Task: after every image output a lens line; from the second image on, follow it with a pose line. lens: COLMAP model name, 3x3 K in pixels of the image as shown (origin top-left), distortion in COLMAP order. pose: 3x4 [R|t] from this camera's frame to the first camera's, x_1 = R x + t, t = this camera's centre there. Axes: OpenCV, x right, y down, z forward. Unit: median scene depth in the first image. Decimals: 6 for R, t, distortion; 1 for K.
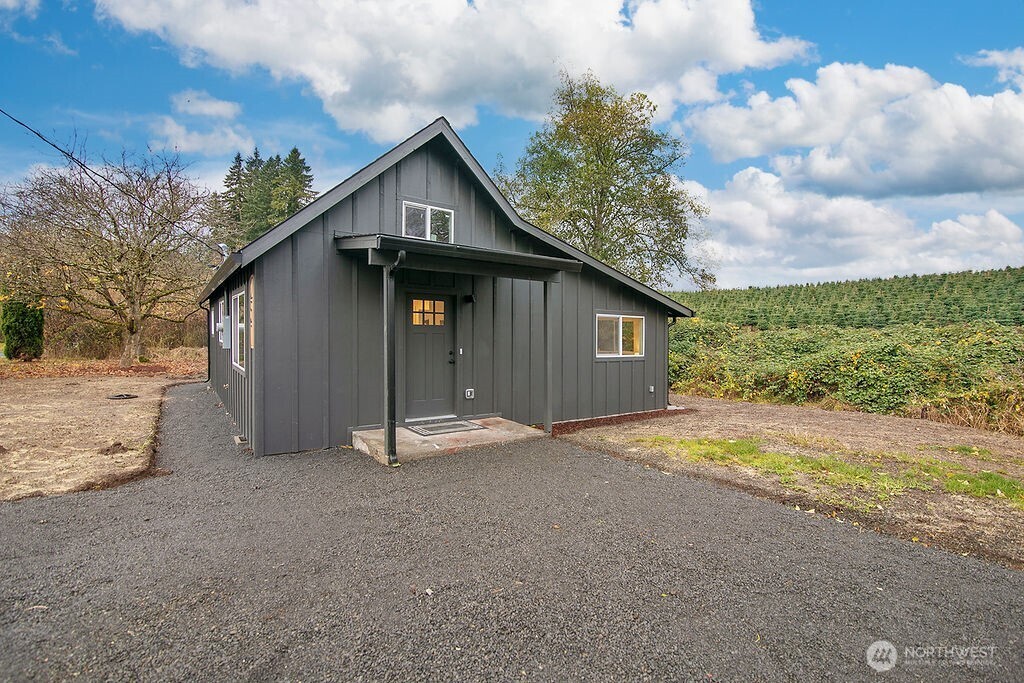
lens RADIAL K [[470.0, 0, 567.3], [0, 470.0, 340.3], [0, 0, 1]] dist [-0.008012, -0.000628]
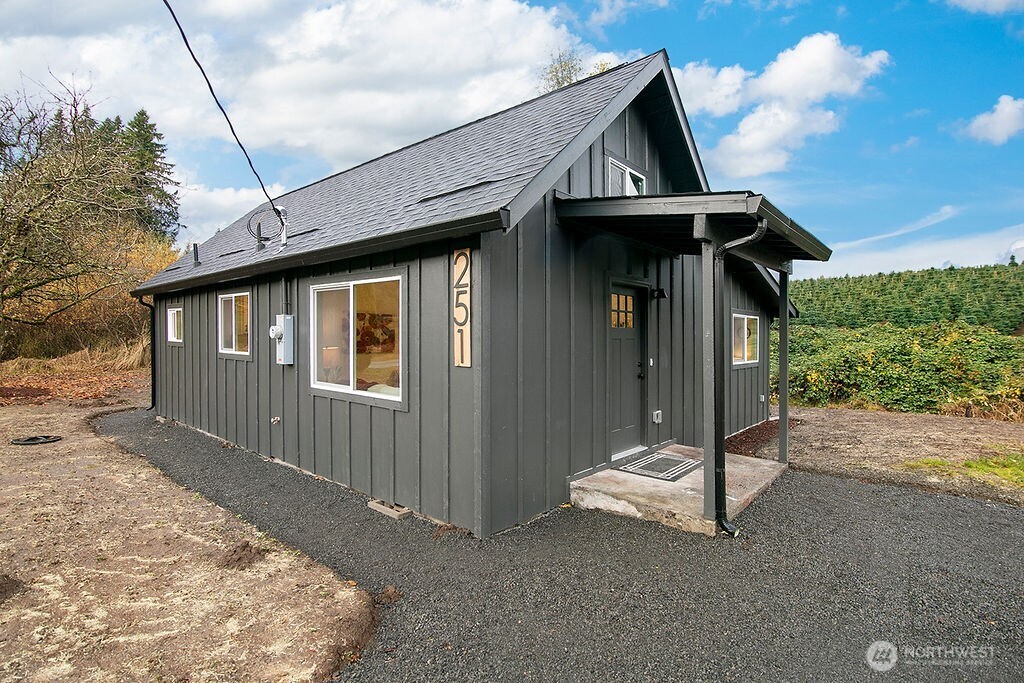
lens RADIAL K [[473.4, 0, 510.3], [0, 473.4, 340.3], [0, 0, 1]] dist [-0.020601, 0.002358]
pose [[0.974639, -0.009852, 0.223565, -0.454111], [0.010233, 0.999947, -0.000549, -0.010252], [-0.223548, 0.002823, 0.974689, 0.222414]]
